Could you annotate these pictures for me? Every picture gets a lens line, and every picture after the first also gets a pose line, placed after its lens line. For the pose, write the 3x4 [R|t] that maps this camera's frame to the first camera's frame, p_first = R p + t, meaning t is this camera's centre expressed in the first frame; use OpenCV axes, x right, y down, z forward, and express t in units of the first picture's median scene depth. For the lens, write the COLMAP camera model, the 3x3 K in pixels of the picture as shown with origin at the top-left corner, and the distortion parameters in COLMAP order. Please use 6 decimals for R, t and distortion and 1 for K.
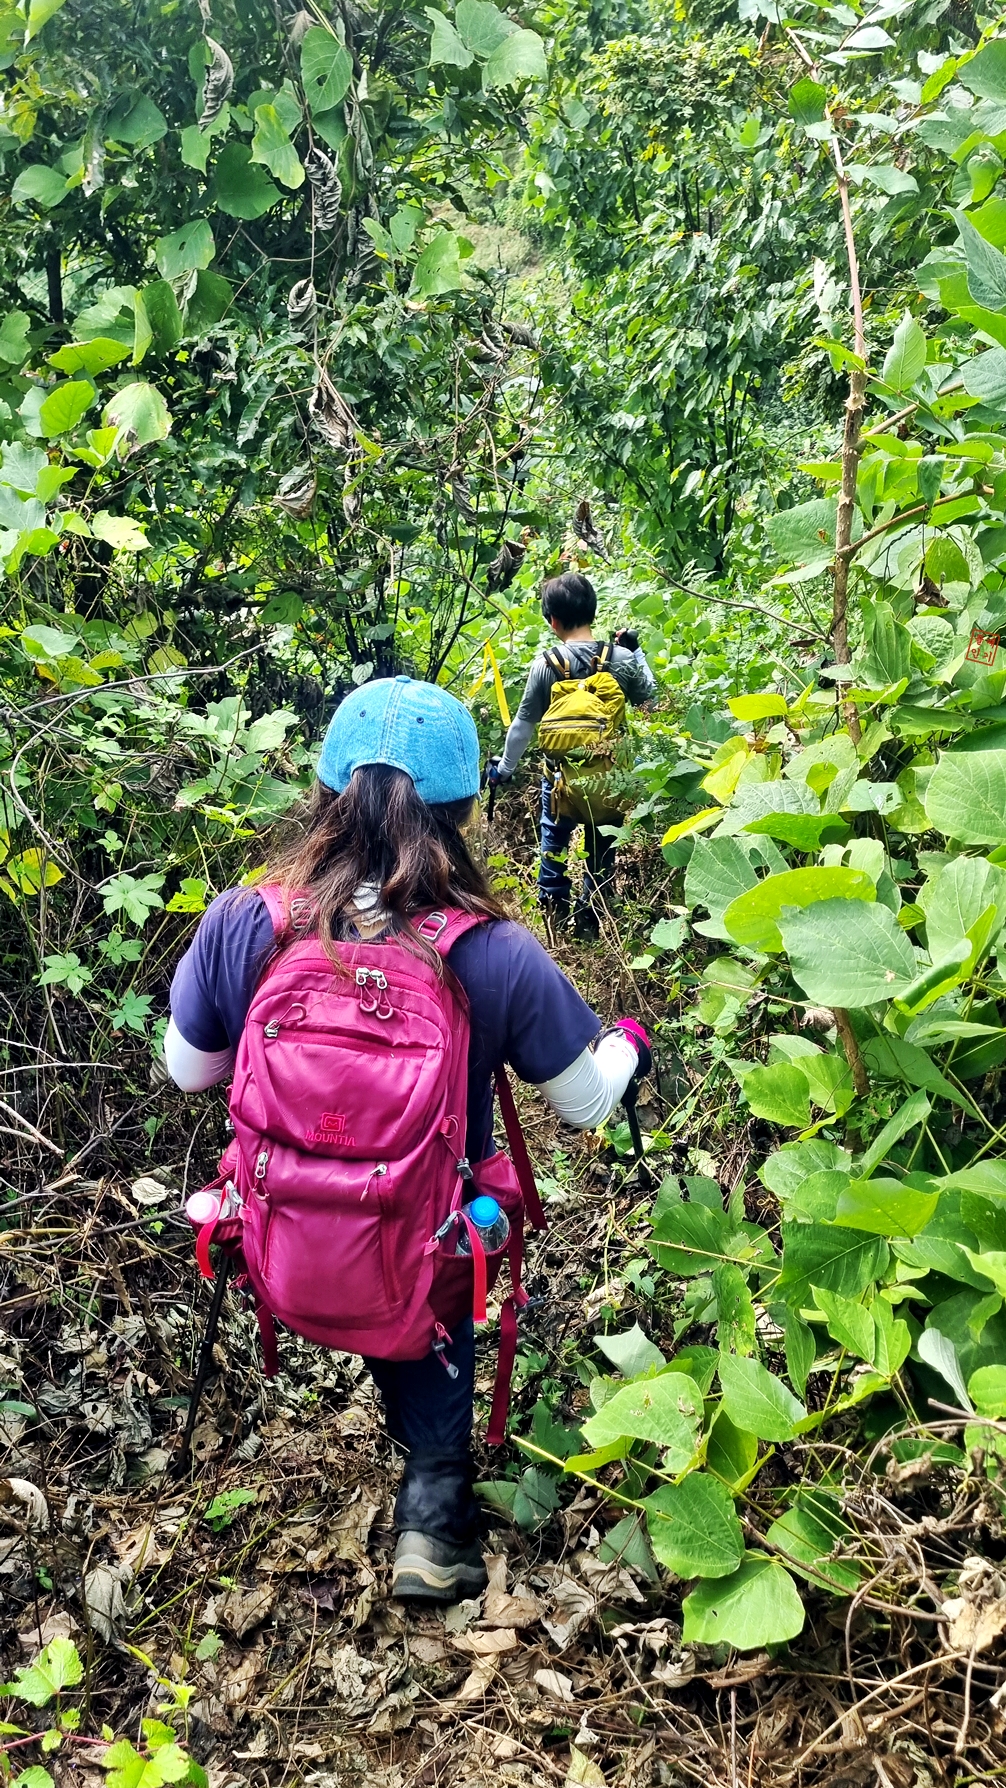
lens RADIAL K [[1485.1, 0, 483.6], [0, 1485.1, 836.1], [0, 0, 1]] dist [0.044051, -0.005310]
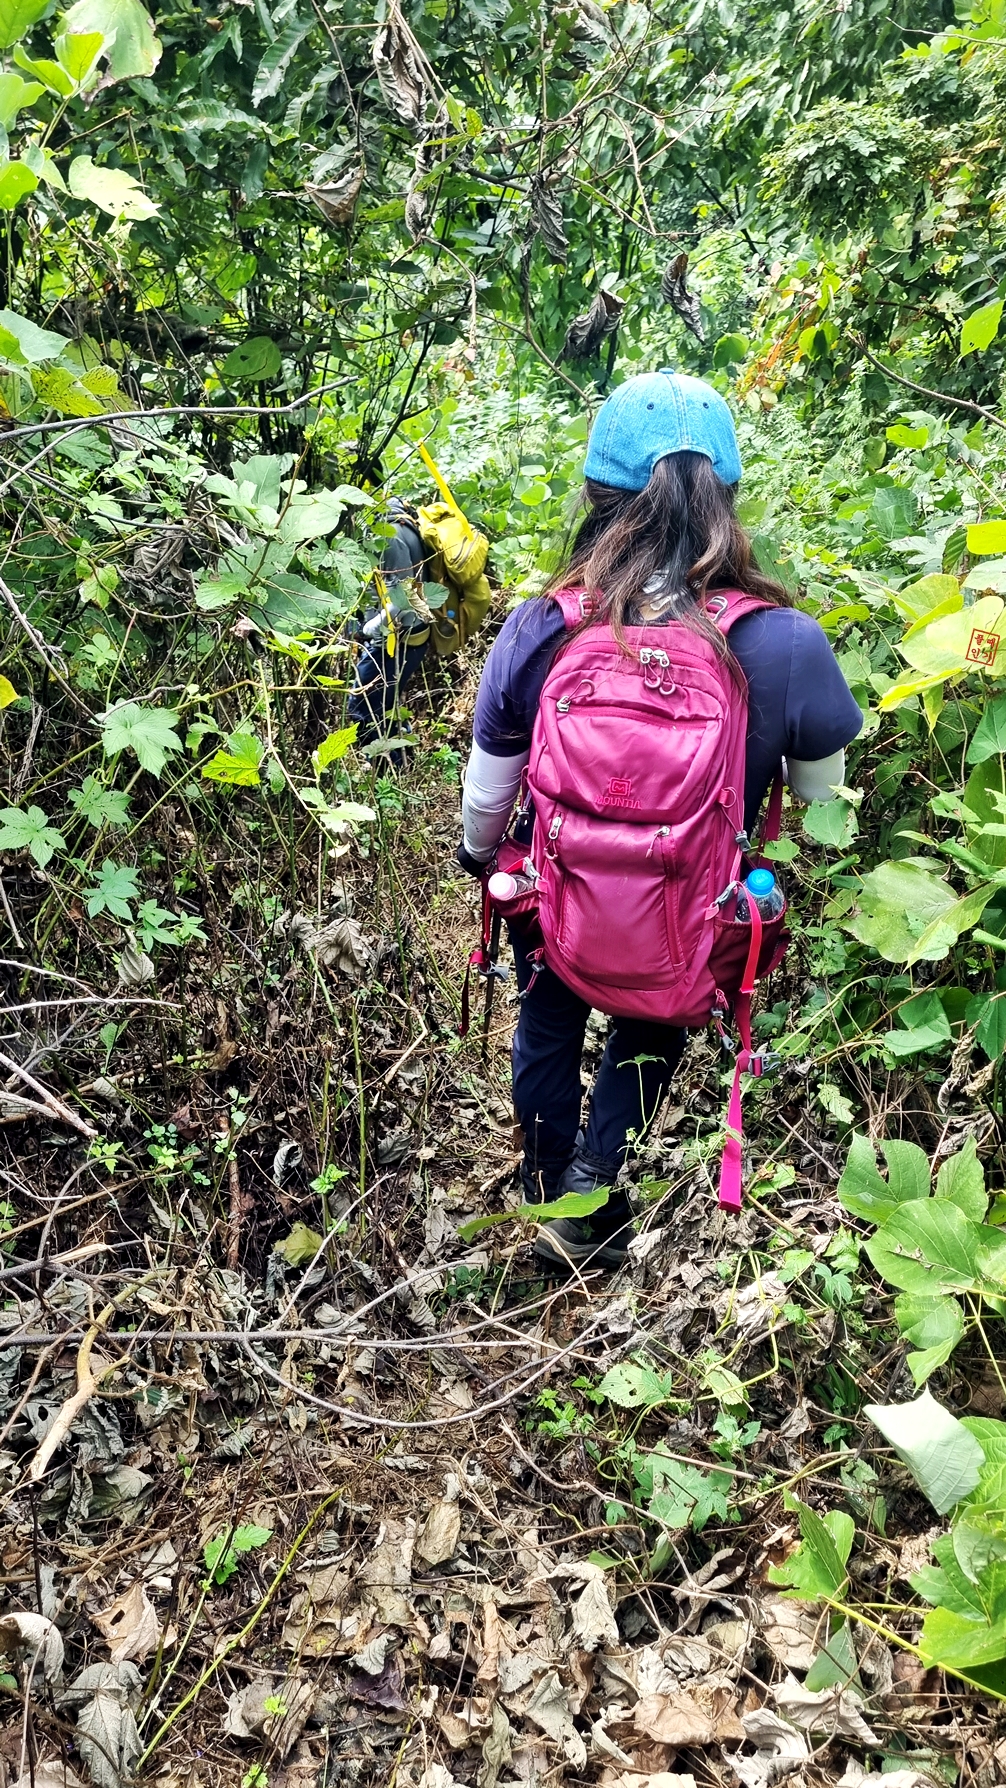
lens RADIAL K [[1501.1, 0, 503.0], [0, 1501.1, 894.0], [0, 0, 1]] dist [0.053041, -0.069322]
pose [[0.986994, 0.063514, 0.147675, -0.134136], [-0.084234, 0.986762, 0.138582, 0.001707], [-0.136918, -0.149219, 0.979279, 0.221709]]
